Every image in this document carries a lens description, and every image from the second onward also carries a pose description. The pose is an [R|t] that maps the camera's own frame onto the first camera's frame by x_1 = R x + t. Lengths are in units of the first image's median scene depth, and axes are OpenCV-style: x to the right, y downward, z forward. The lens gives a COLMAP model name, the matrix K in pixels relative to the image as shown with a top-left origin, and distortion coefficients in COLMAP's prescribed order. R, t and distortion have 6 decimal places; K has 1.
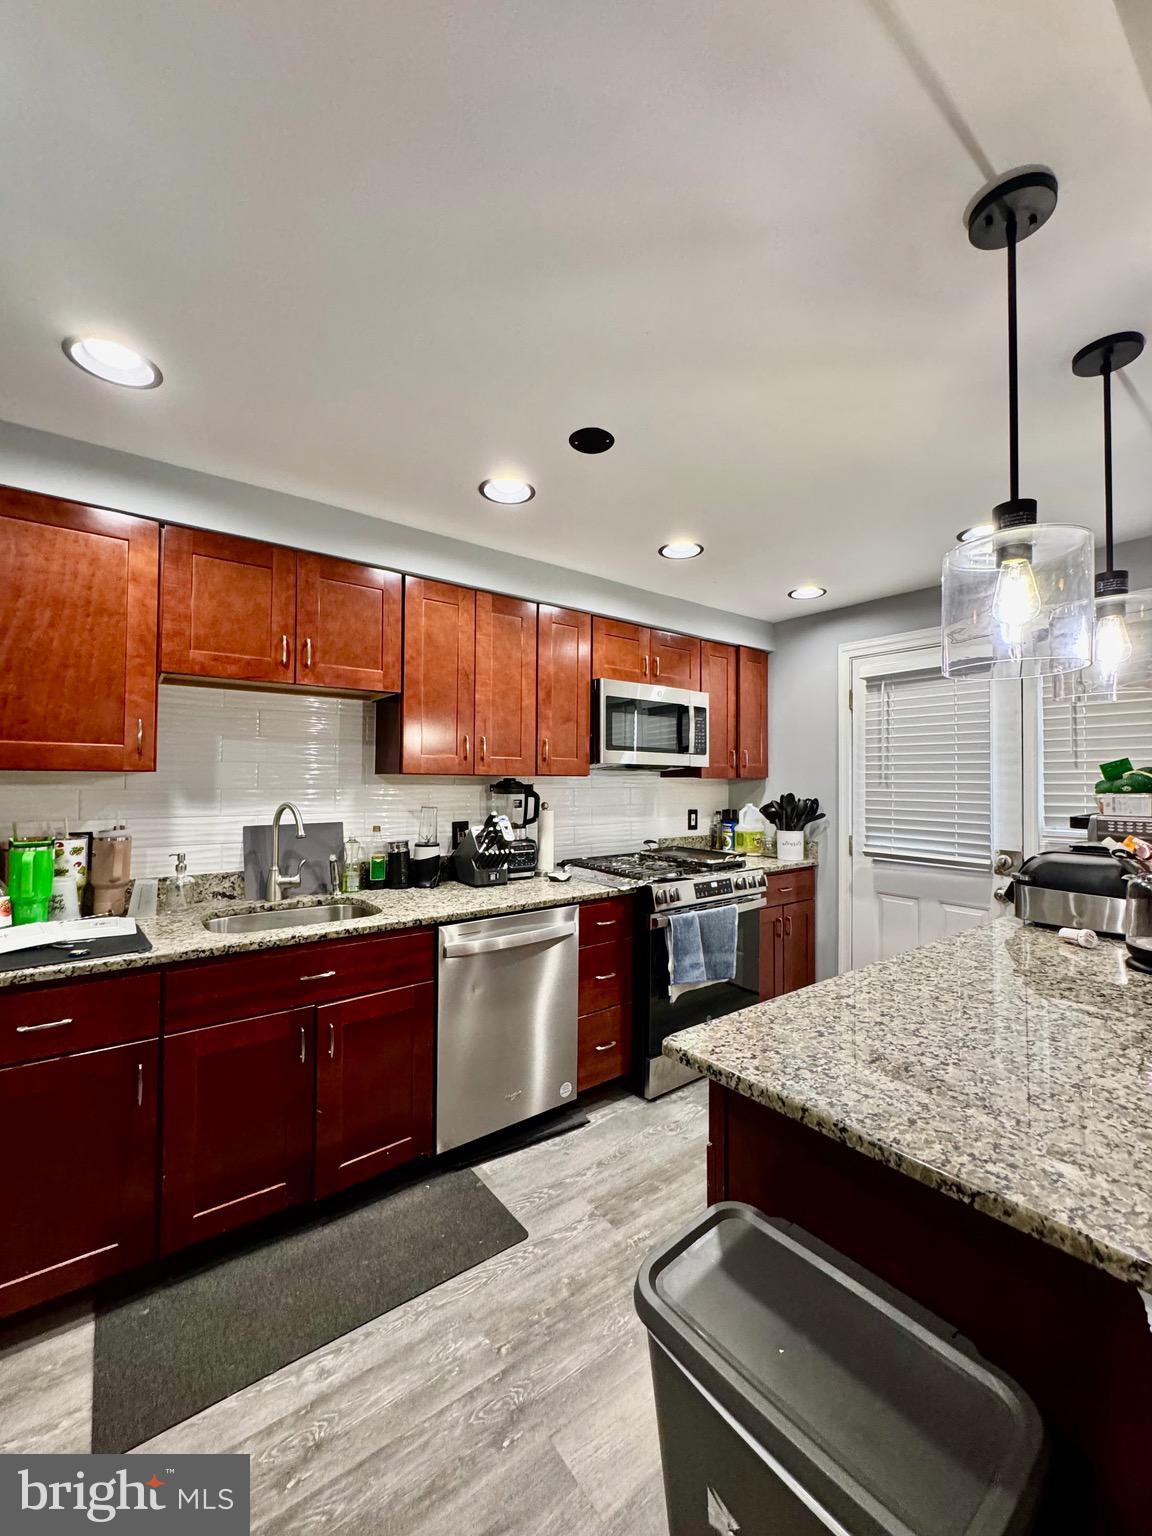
lens RADIAL K [[616.5, 0, 576.0], [0, 616.5, 768.0], [0, 0, 1]] dist [-0.000727, 0.000101]
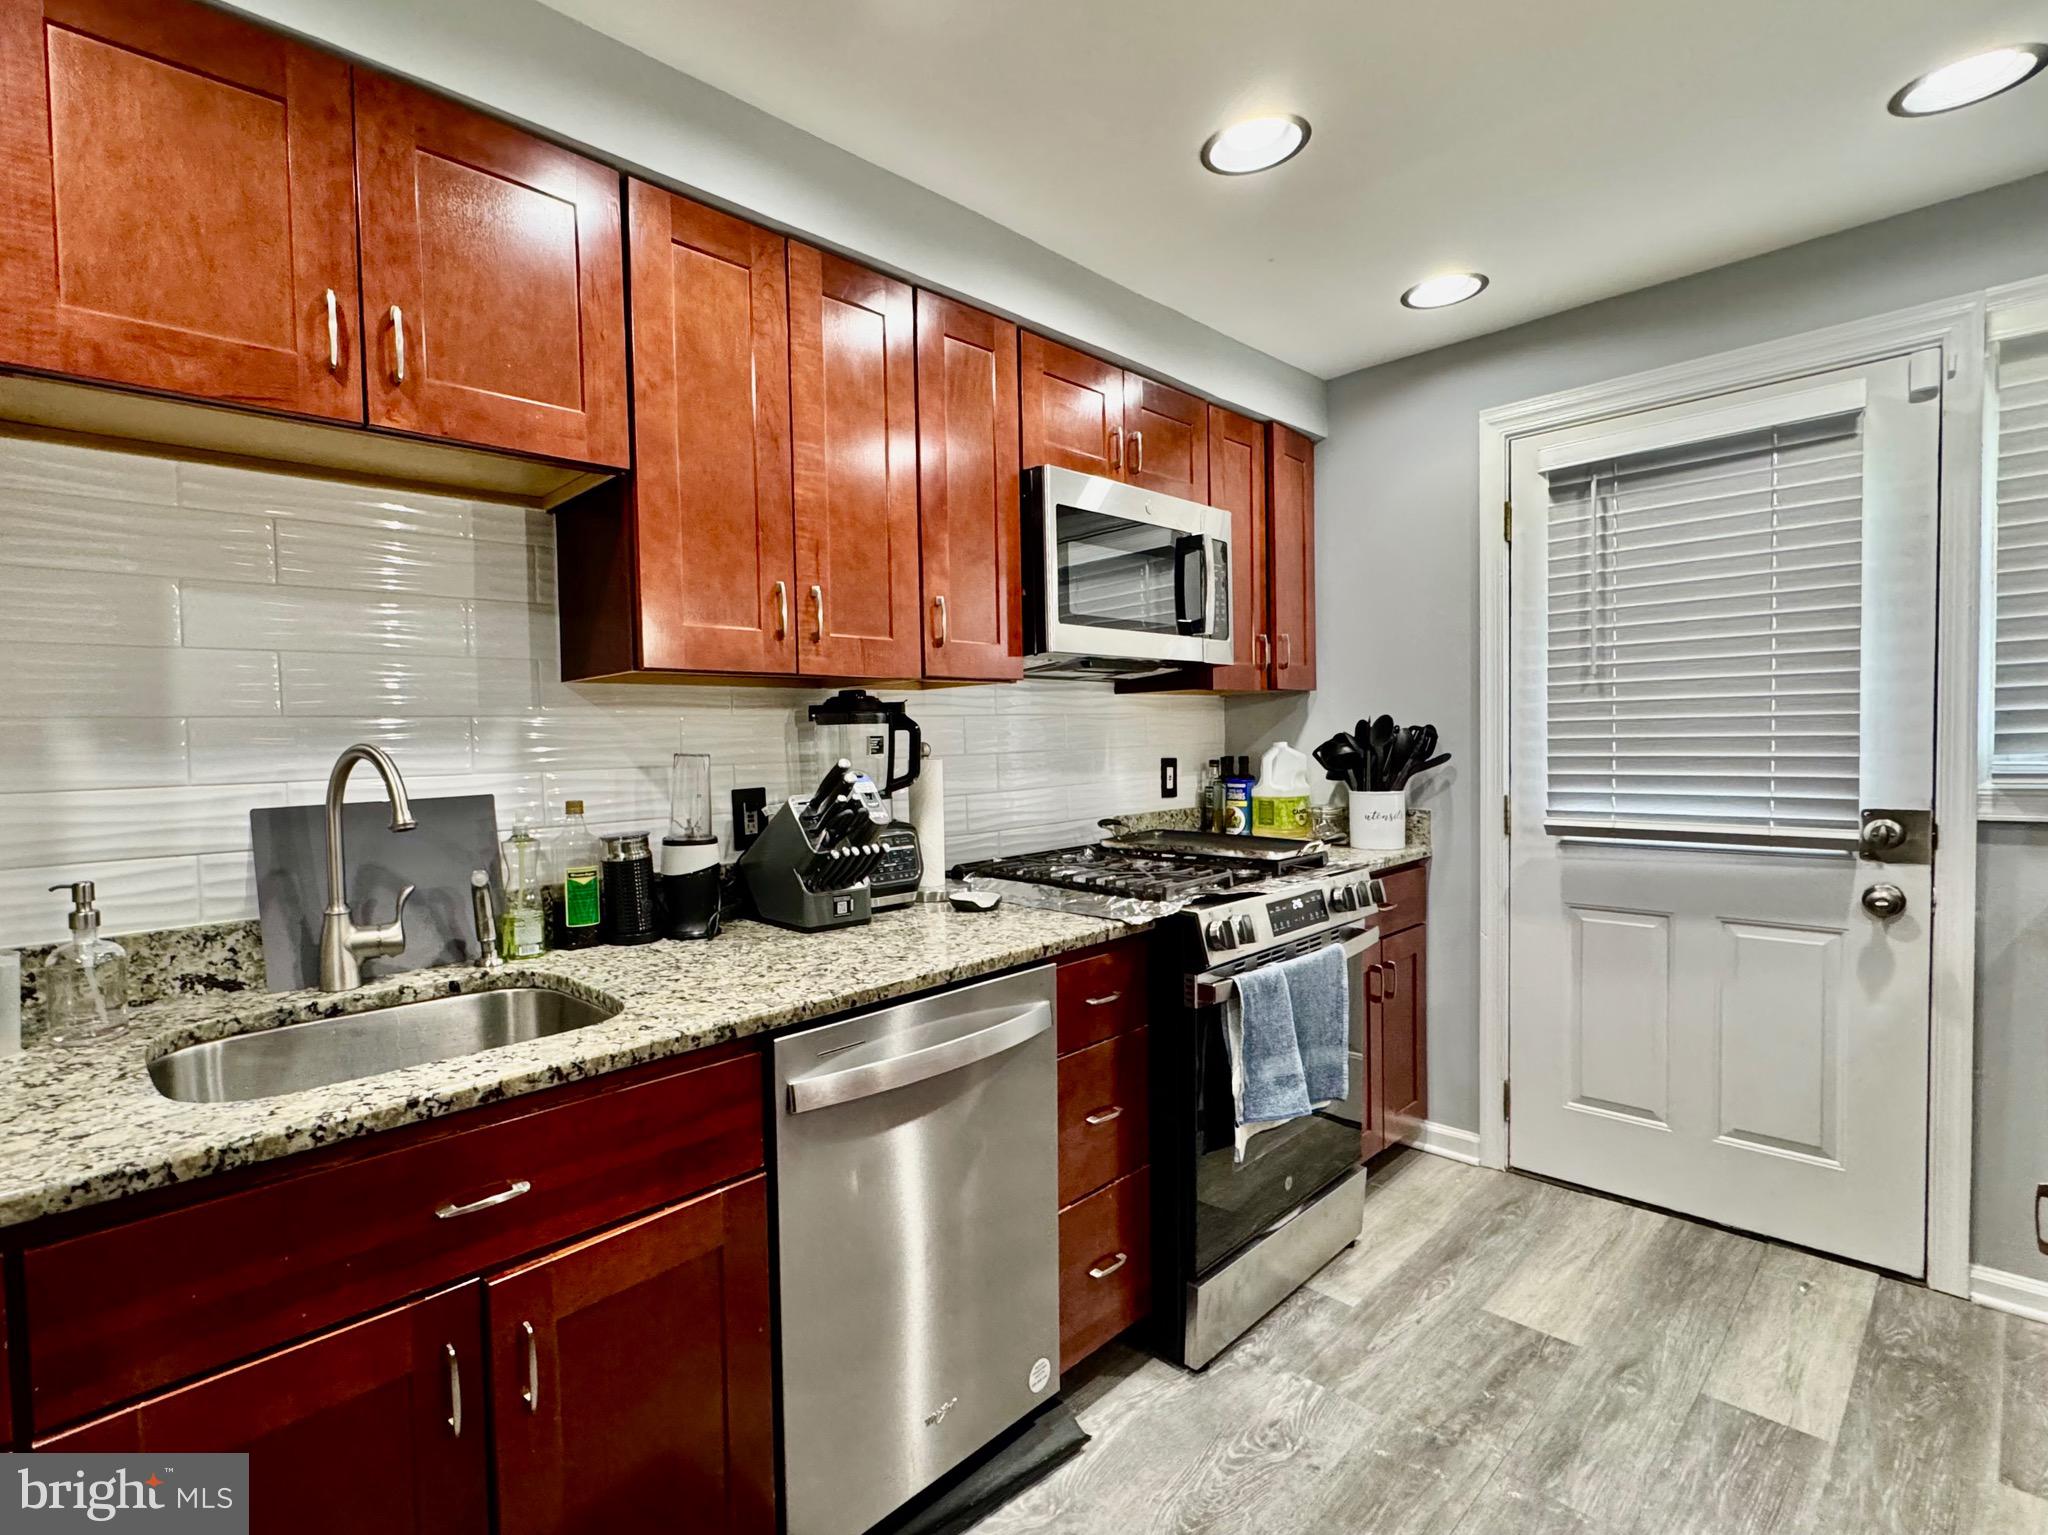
lens RADIAL K [[988.2, 0, 868.8], [0, 988.2, 775.5], [0, 0, 1]] dist [-0.000131, -0.000242]
pose [[0.997733, -0.033102, 0.058587, -0.155659], [0.029909, 0.998062, 0.054572, 0.044098], [-0.060280, -0.052696, 0.996790, 0.297974]]
